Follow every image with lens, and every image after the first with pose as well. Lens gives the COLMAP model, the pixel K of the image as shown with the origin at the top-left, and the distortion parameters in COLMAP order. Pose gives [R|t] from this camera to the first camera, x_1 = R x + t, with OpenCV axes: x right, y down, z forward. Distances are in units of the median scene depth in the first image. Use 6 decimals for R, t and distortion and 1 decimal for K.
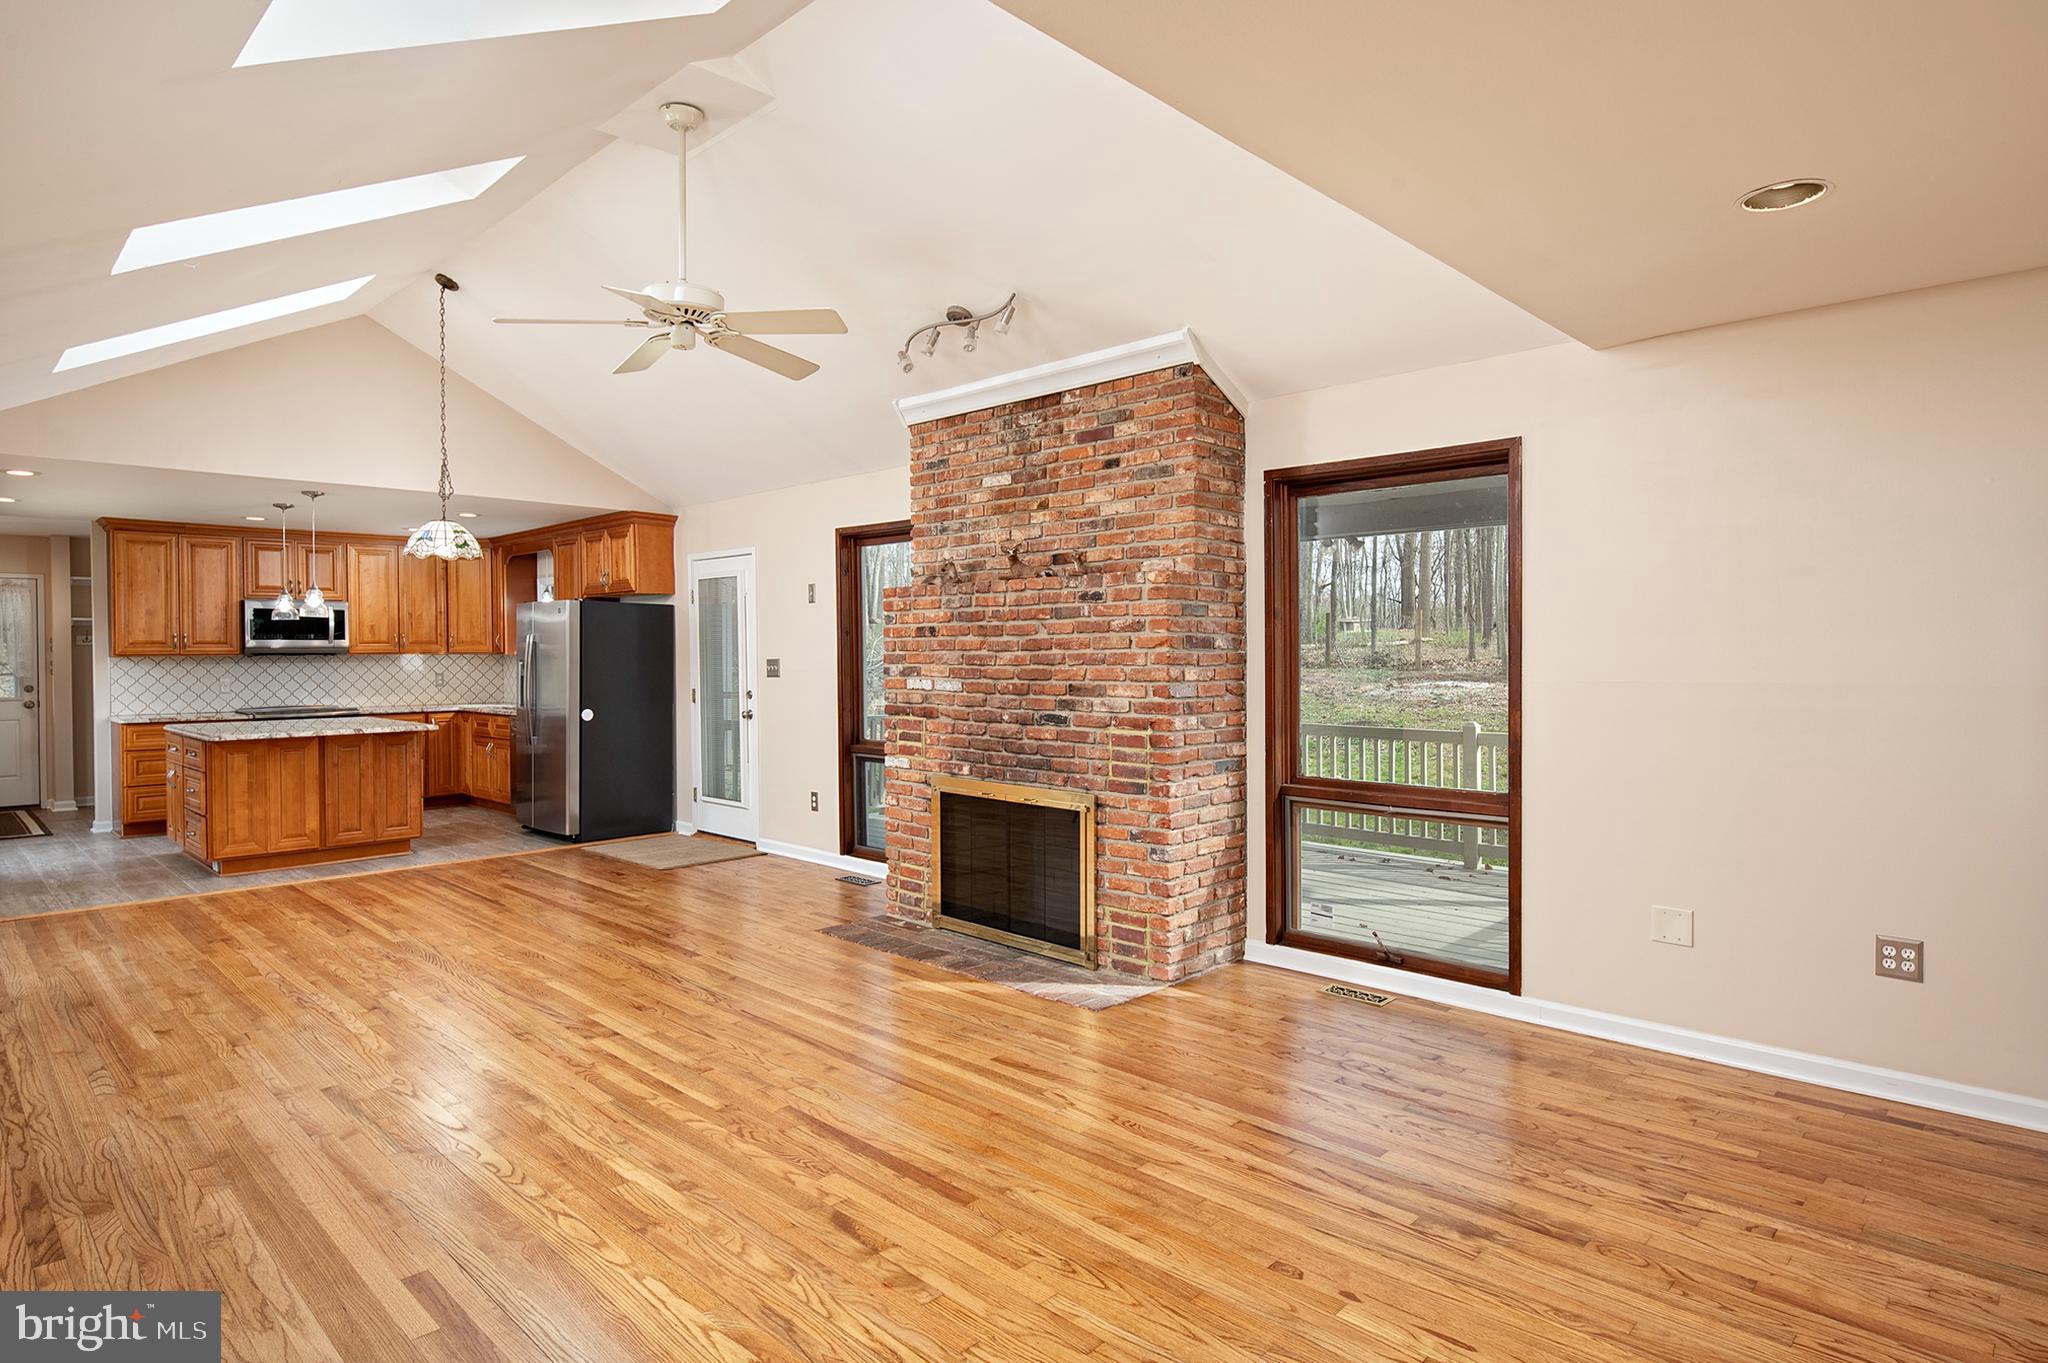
lens RADIAL K [[1127.7, 0, 1014.9], [0, 1127.7, 660.7], [0, 0, 1]] dist [-0.005287, -0.001301]
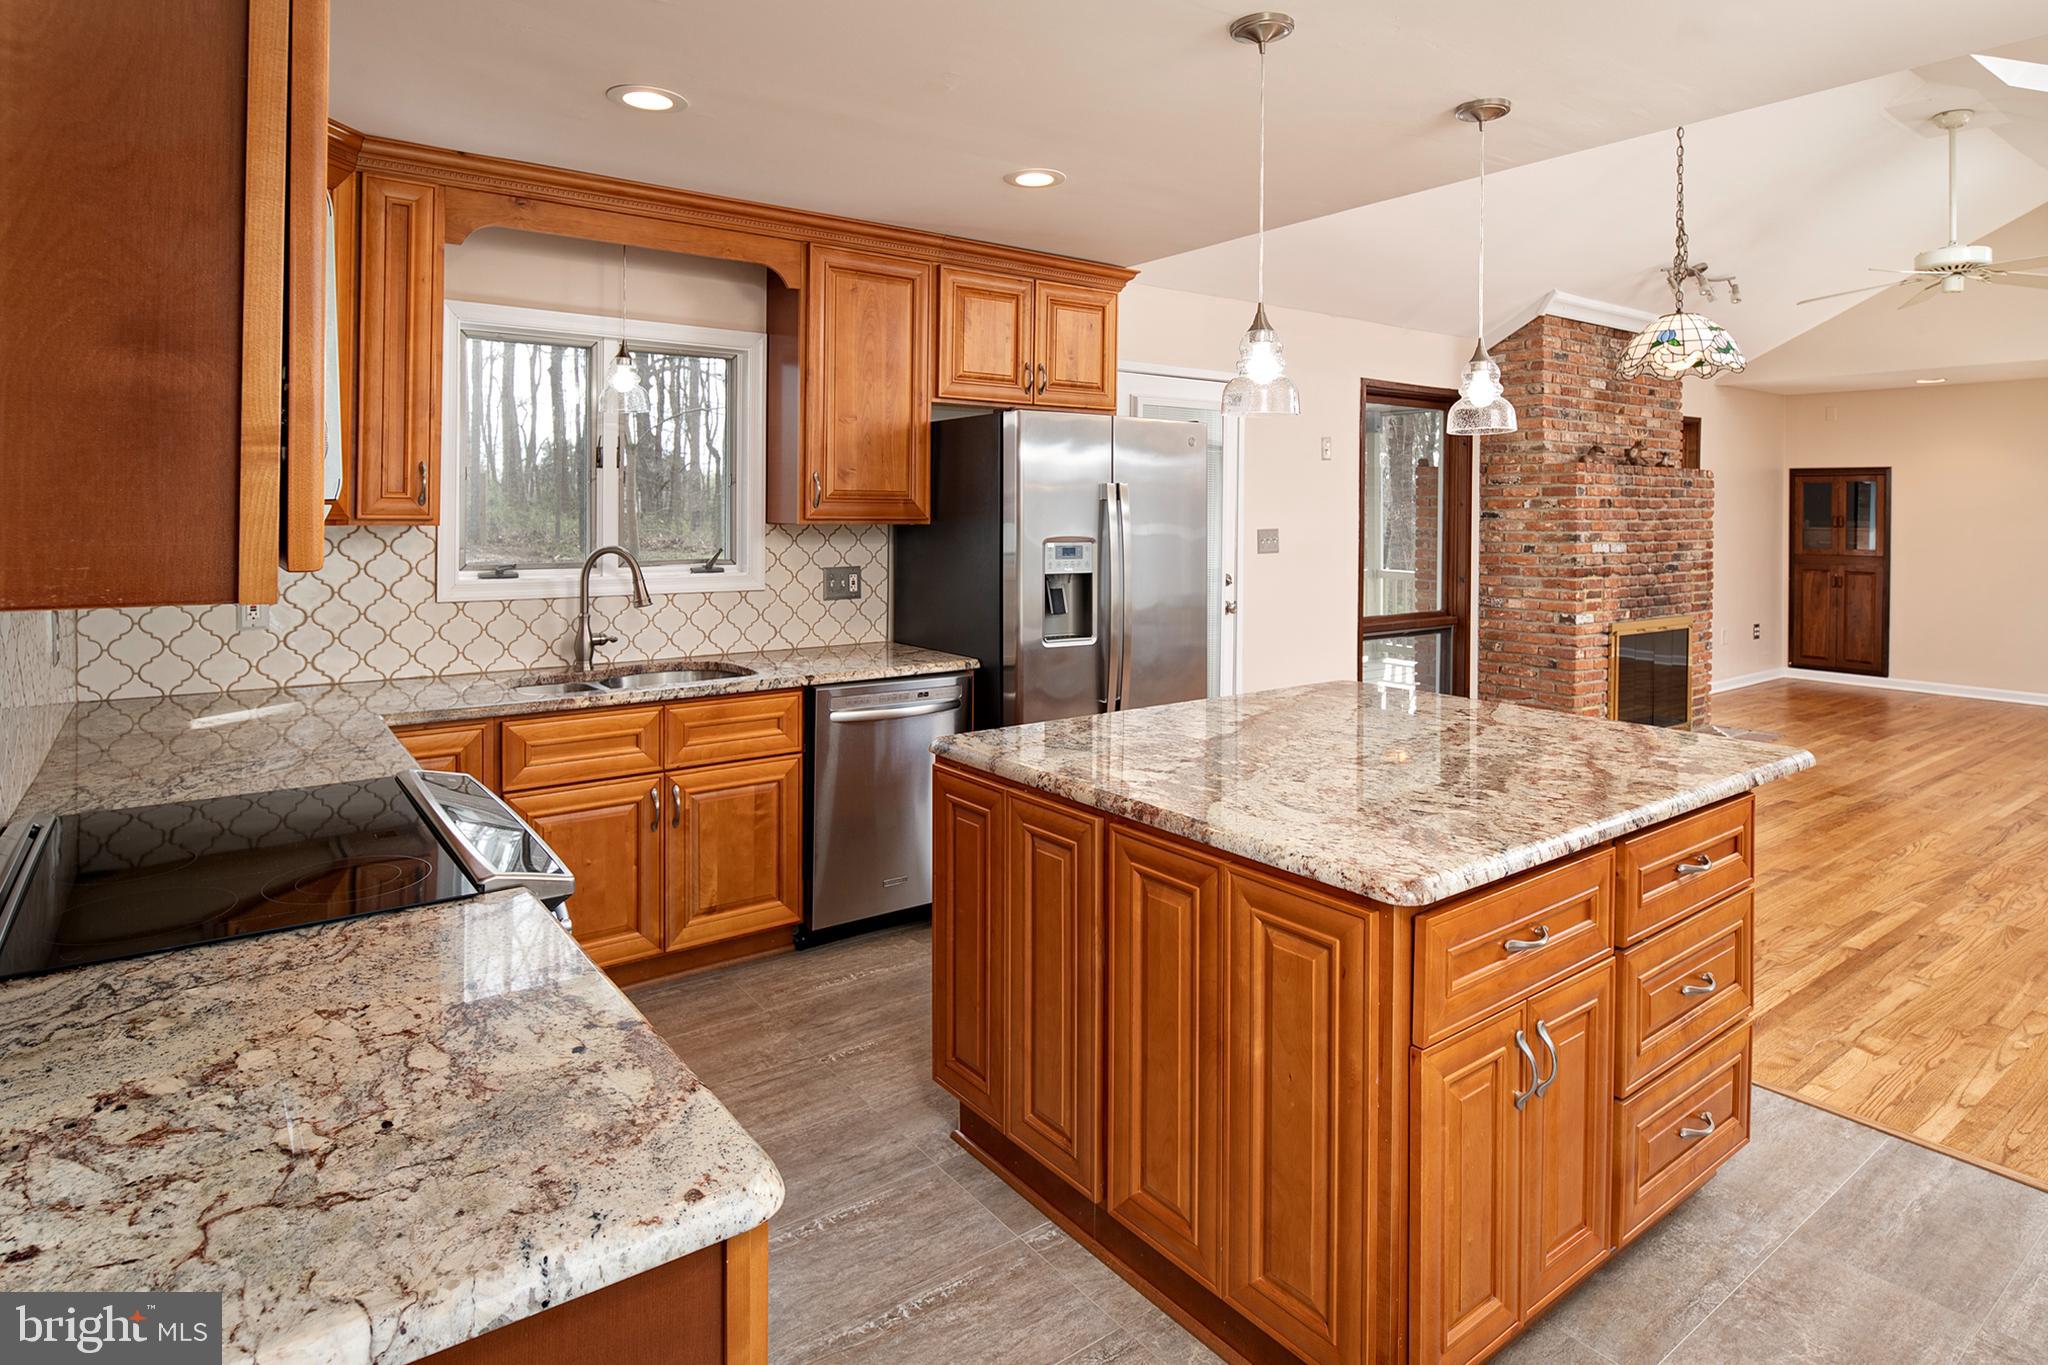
lens RADIAL K [[1125.6, 0, 1020.2], [0, 1125.6, 519.7], [0, 0, 1]] dist [-0.003877, -0.002420]
pose [[0.151460, -0.001798, 0.988462, -1.245309], [0.005313, 0.999985, 0.001005, -0.012277], [-0.988449, 0.005099, 0.151468, 1.332709]]
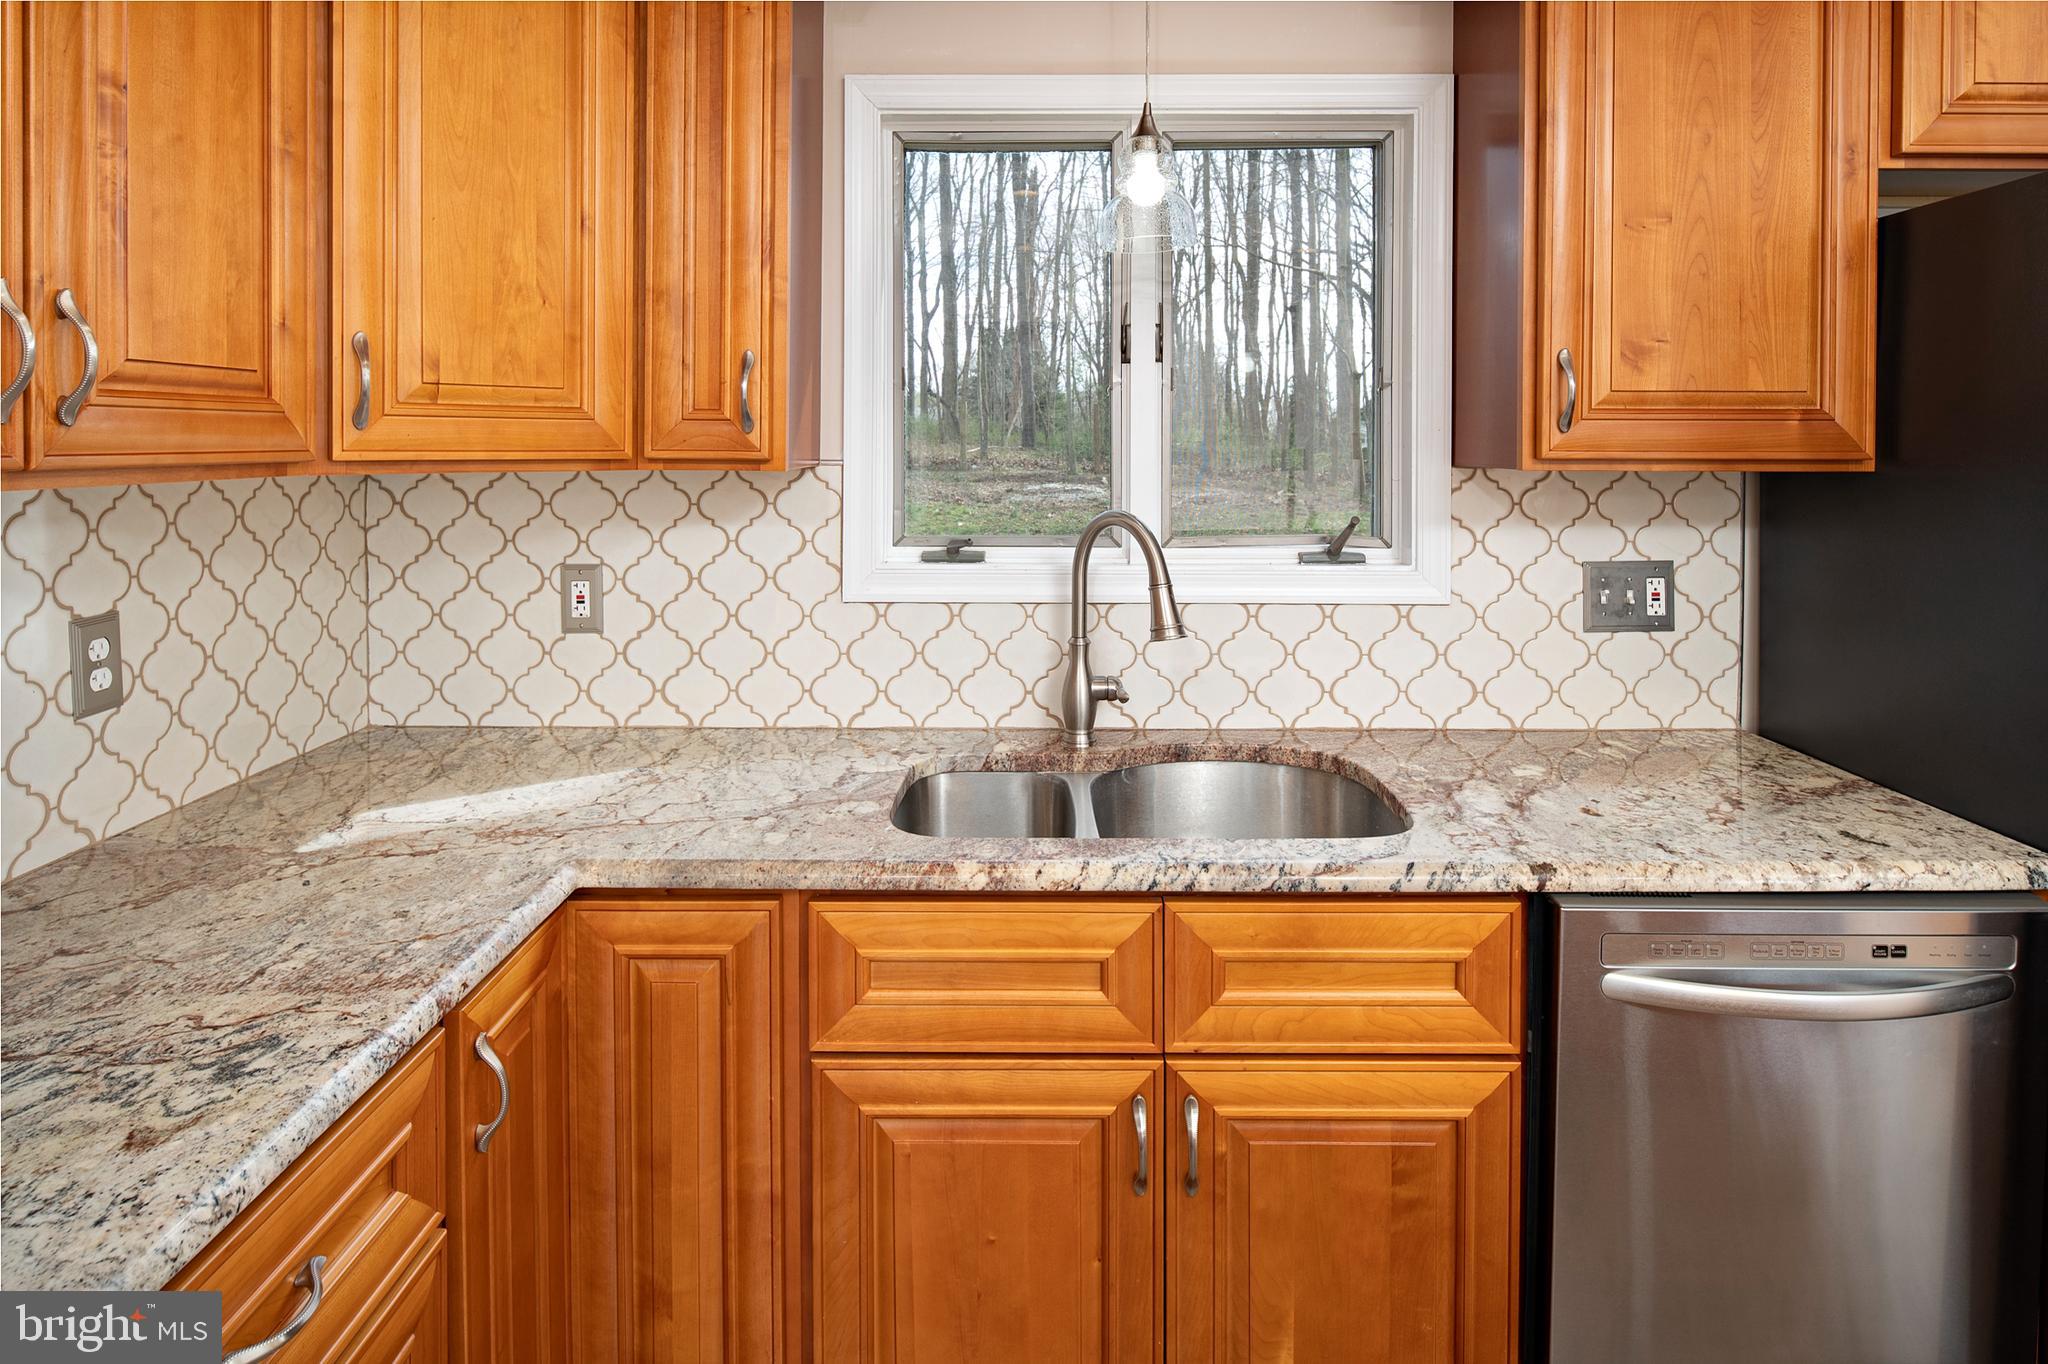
lens RADIAL K [[1102.8, 0, 1021.9], [0, 1102.8, 454.5], [0, 0, 1]] dist [-0.002220, -0.000653]
pose [[0.716637, -0.001141, 0.697445, -0.914772], [0.003632, 0.999991, -0.002096, -0.013523], [-0.697437, 0.004035, 0.716635, 1.443318]]
